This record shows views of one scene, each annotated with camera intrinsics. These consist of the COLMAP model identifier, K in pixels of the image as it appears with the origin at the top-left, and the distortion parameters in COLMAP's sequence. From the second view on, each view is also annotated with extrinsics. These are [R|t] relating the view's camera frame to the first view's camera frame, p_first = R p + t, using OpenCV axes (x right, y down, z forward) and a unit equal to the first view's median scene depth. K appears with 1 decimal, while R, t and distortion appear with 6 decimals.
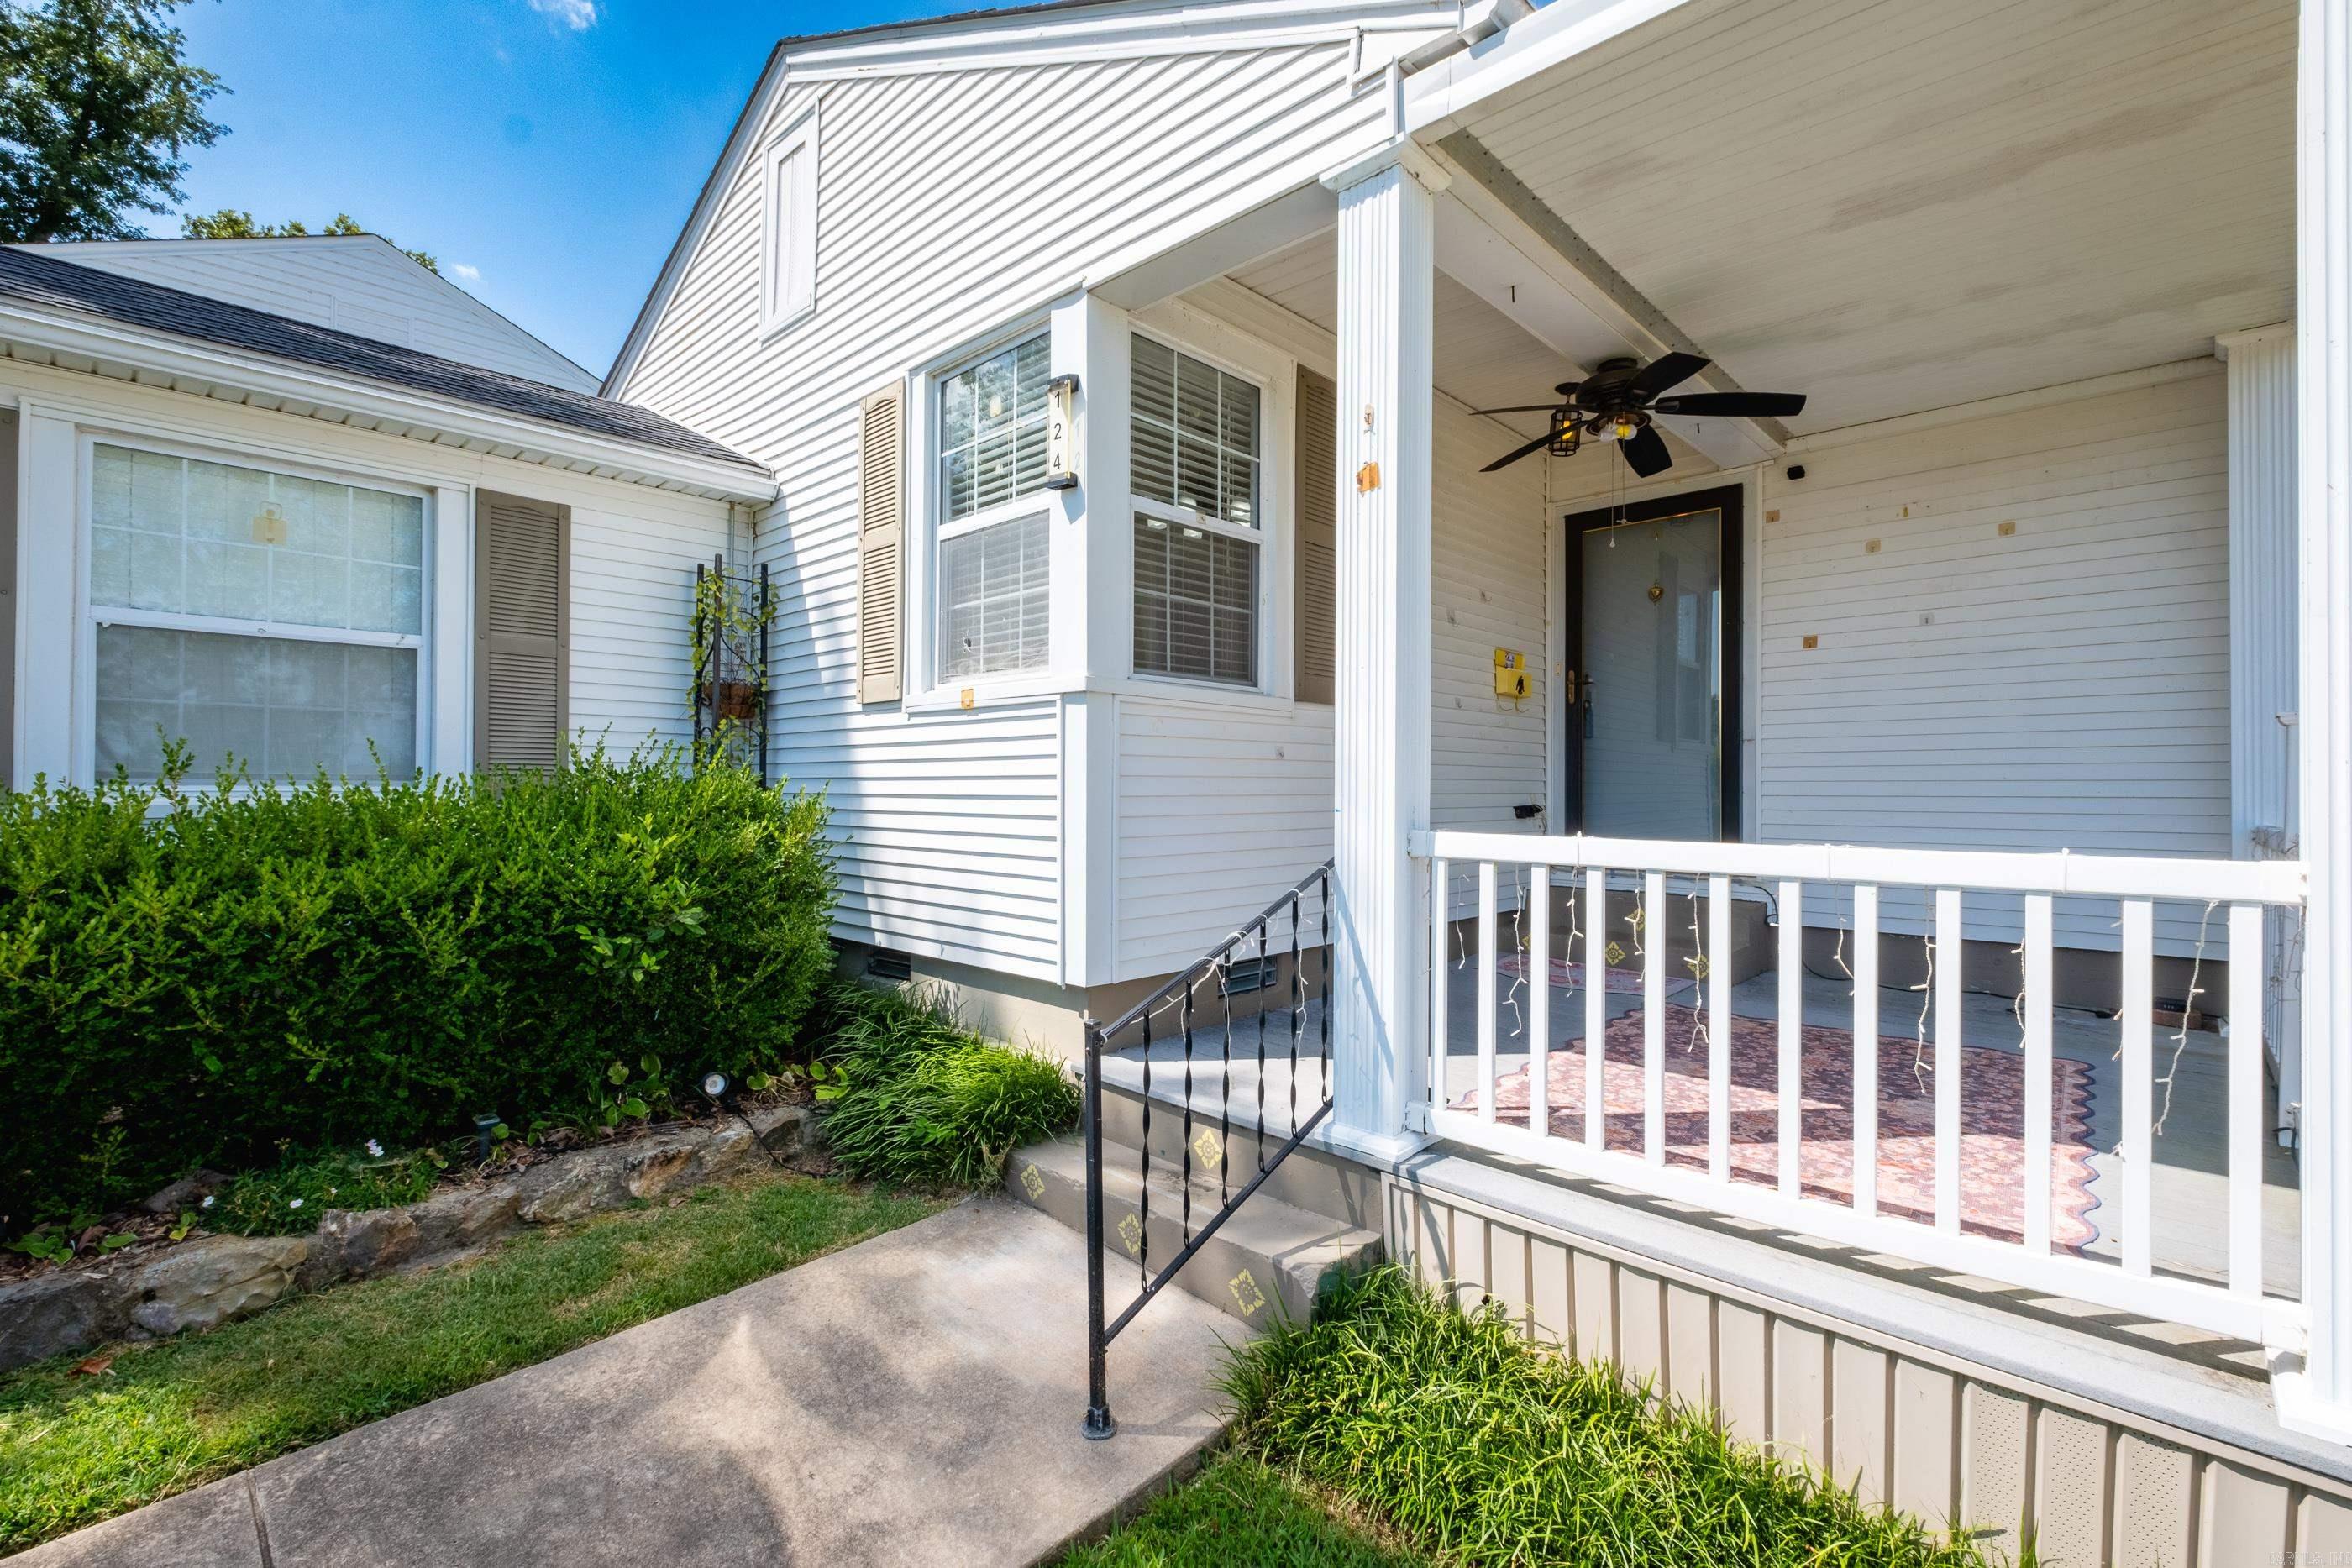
lens RADIAL K [[962.2, 0, 1192.2], [0, 962.2, 776.7], [0, 0, 1]] dist [0.000602, -0.000457]
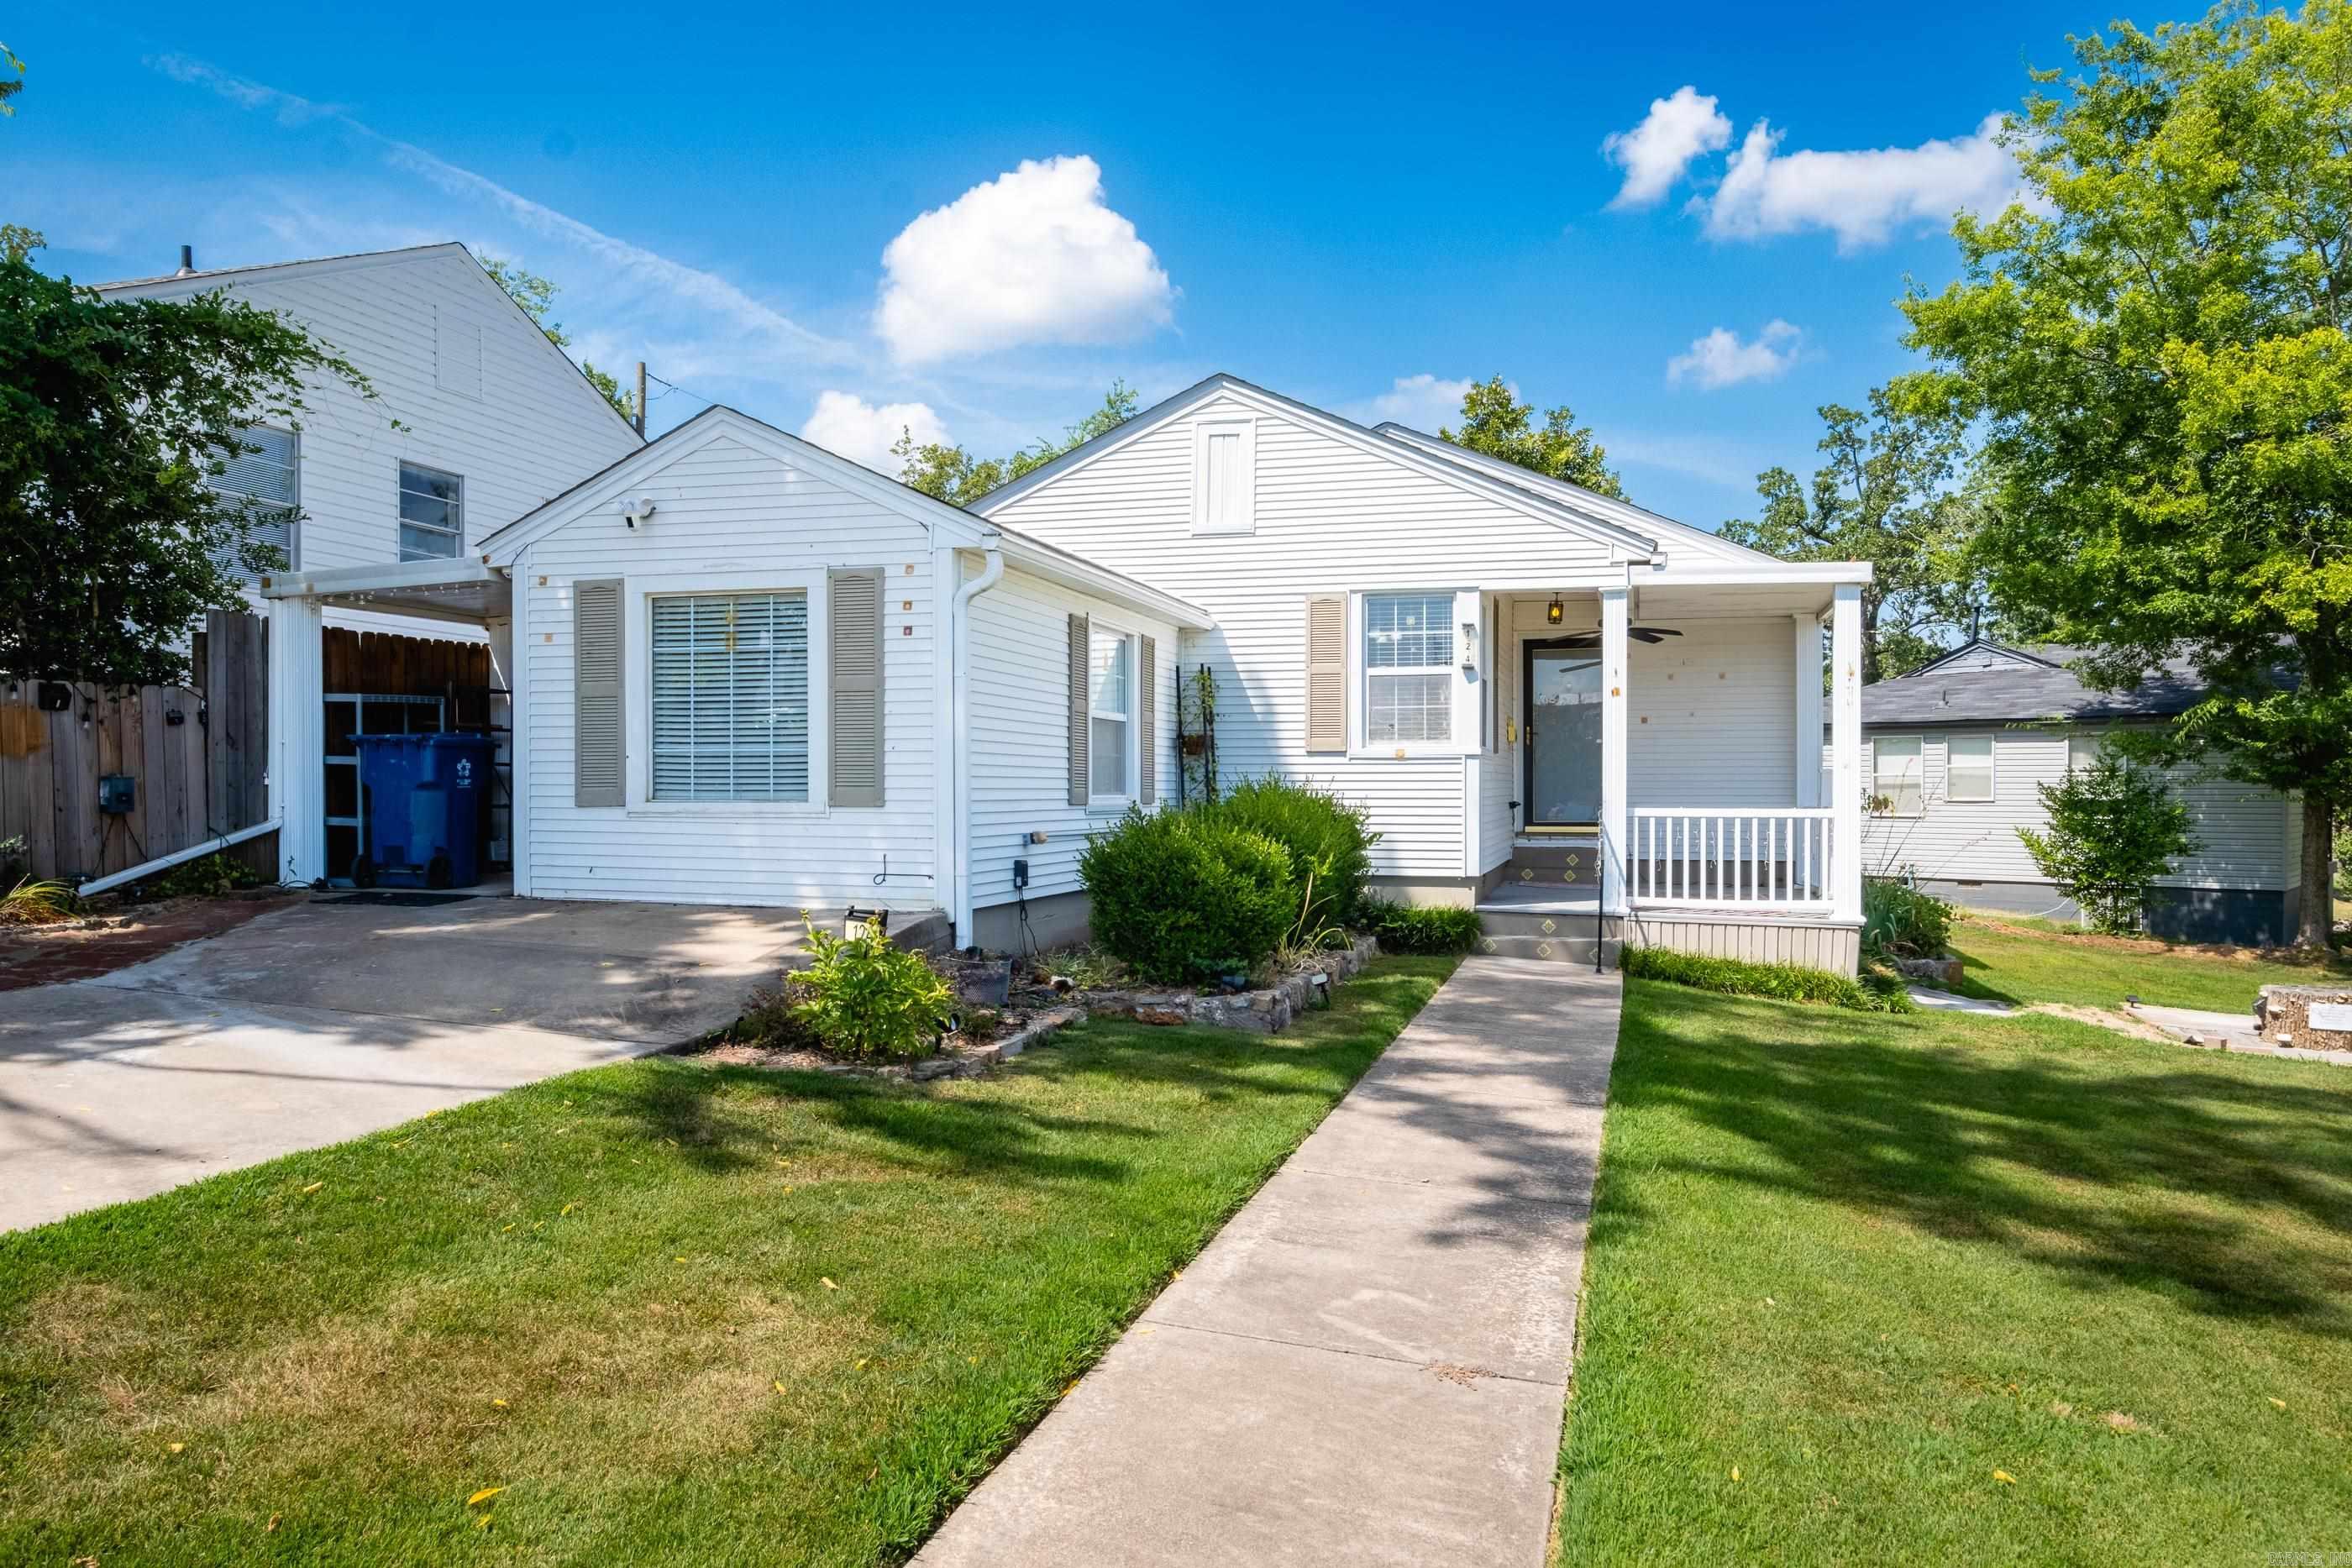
lens RADIAL K [[1570.4, 0, 1176.0], [0, 1570.4, 784.0], [0, 0, 1]] dist [-0.006323, -0.001668]
pose [[0.901527, 0.002826, 0.432713, -2.360177], [-0.003751, 0.999992, 0.001283, -0.015059], [-0.432706, -0.002780, 0.901531, -2.109988]]
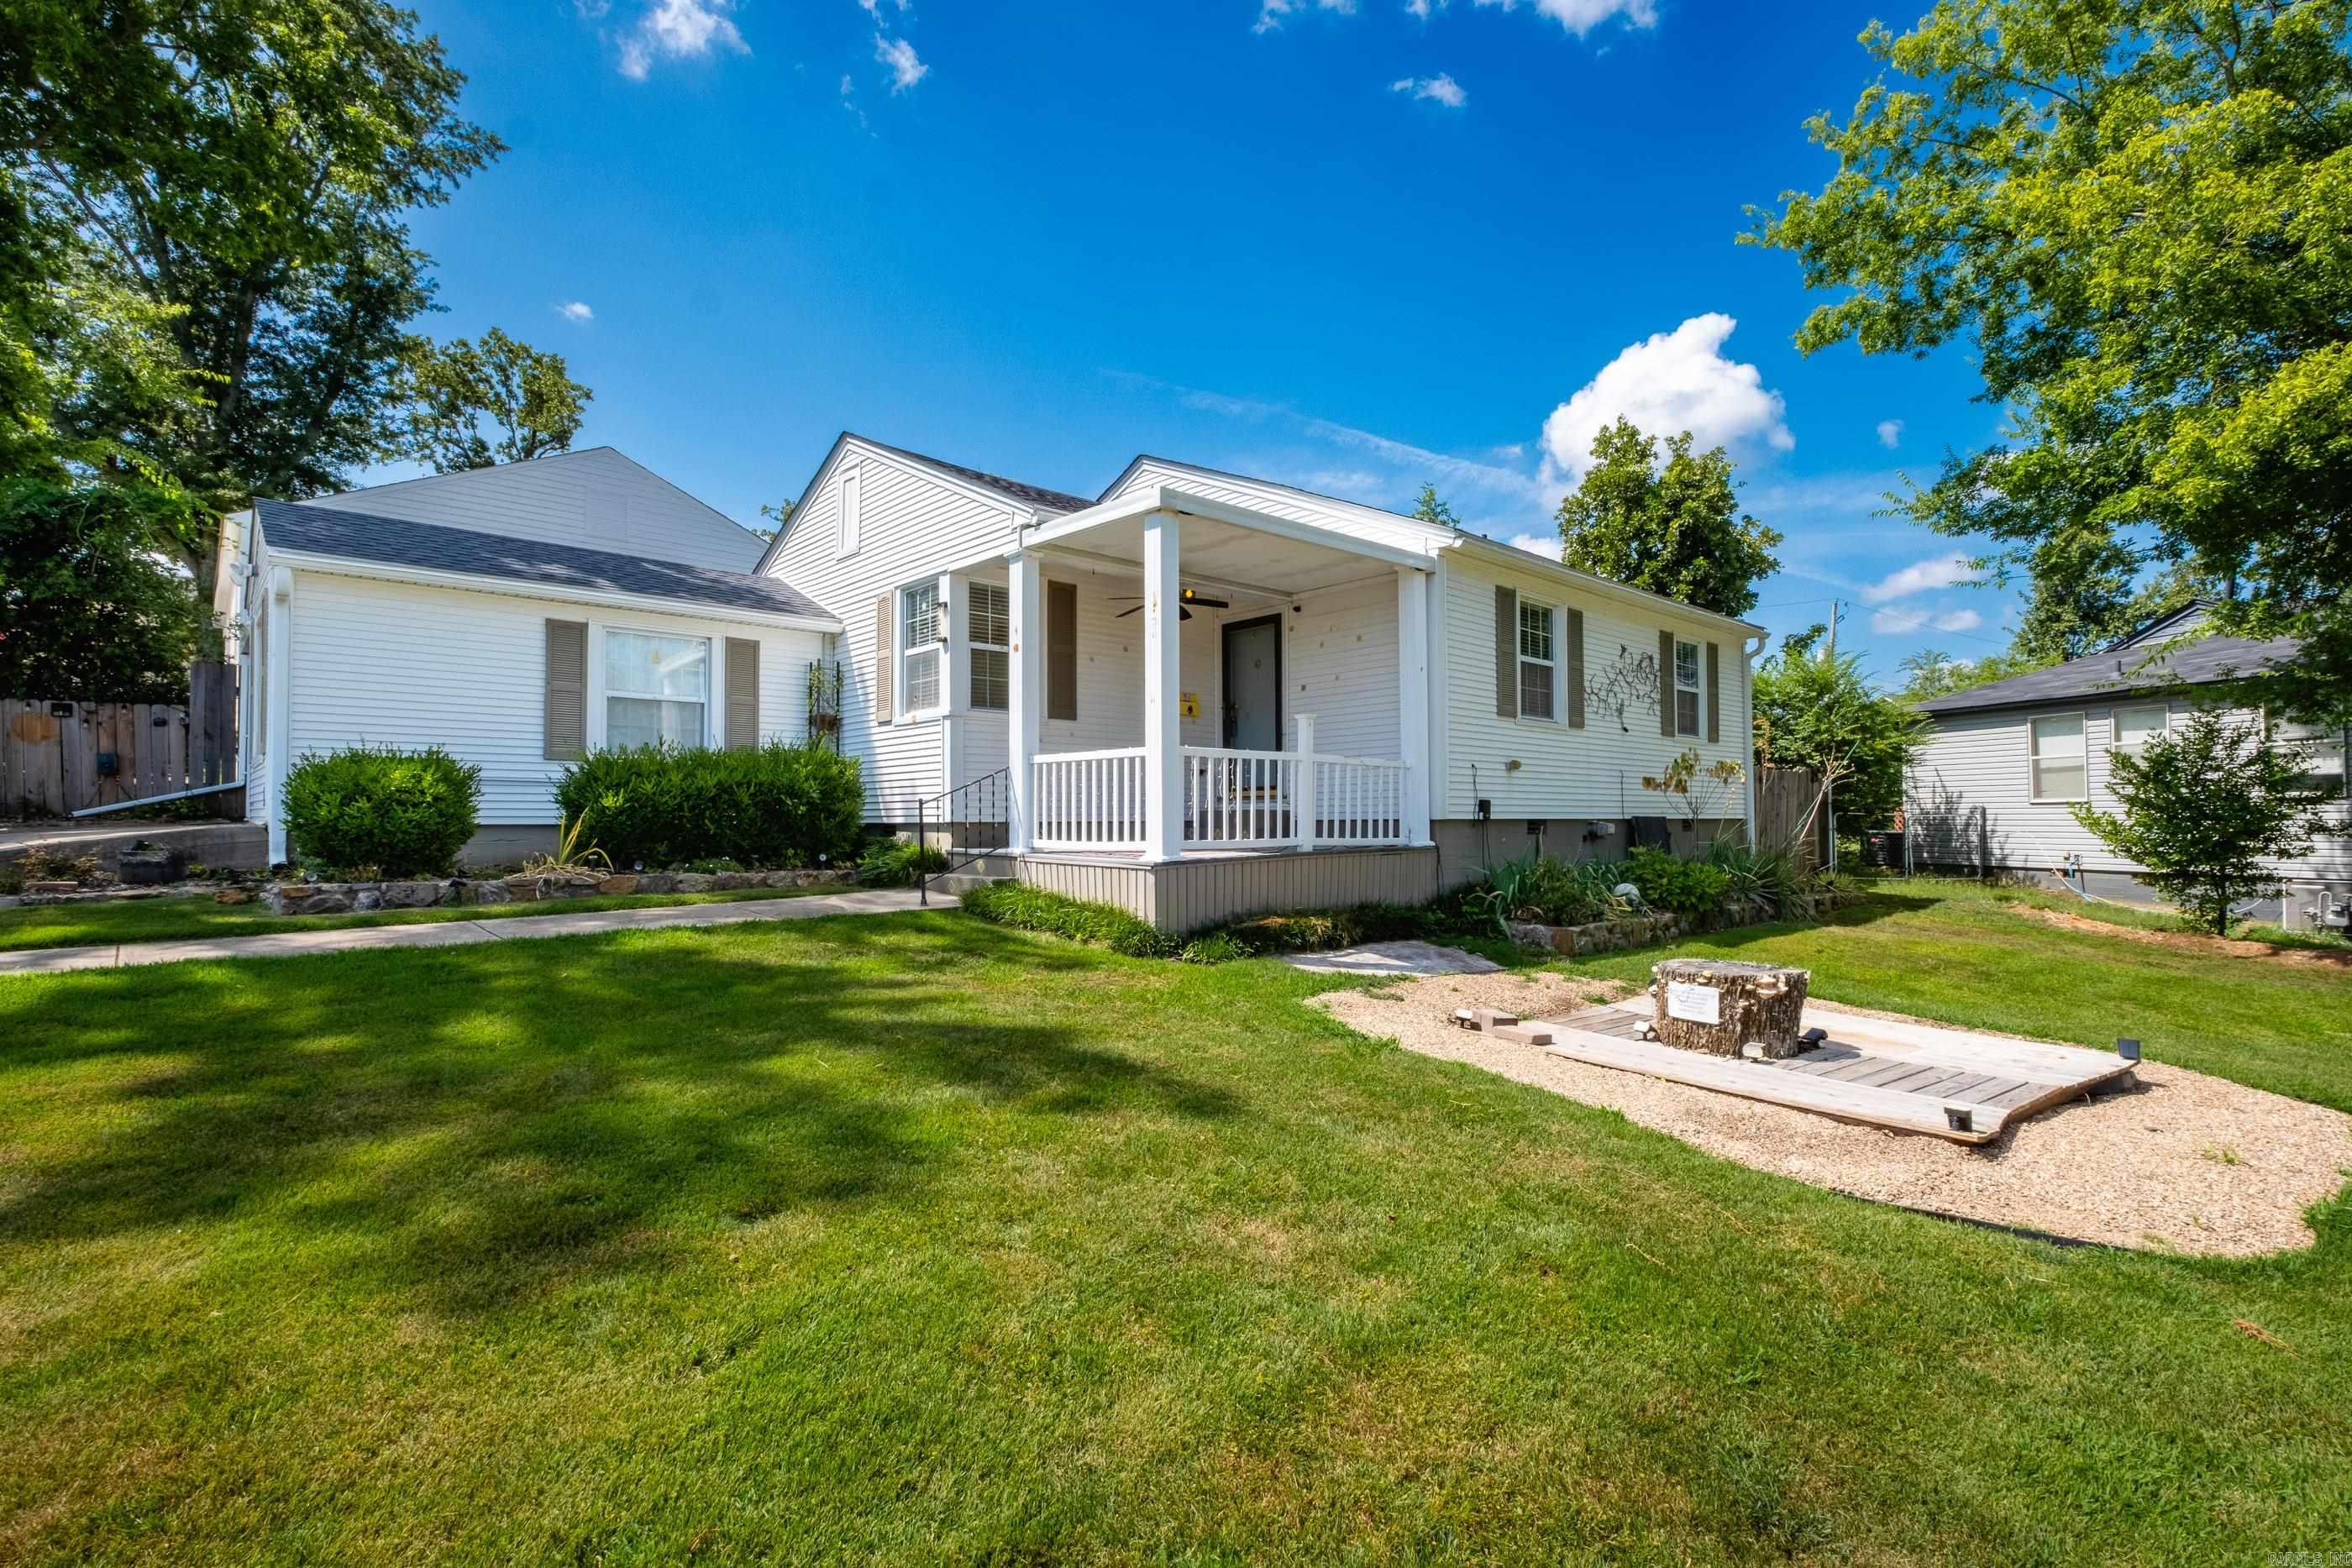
lens RADIAL K [[1085.1, 0, 1165.4], [0, 1085.1, 809.9], [0, 0, 1]] dist [0.000273, 0.000230]
pose [[0.992788, -0.005755, -0.119748, 0.829055], [0.005018, 0.999967, -0.006454, 0.195642], [0.119781, 0.005806, 0.992783, -1.916291]]
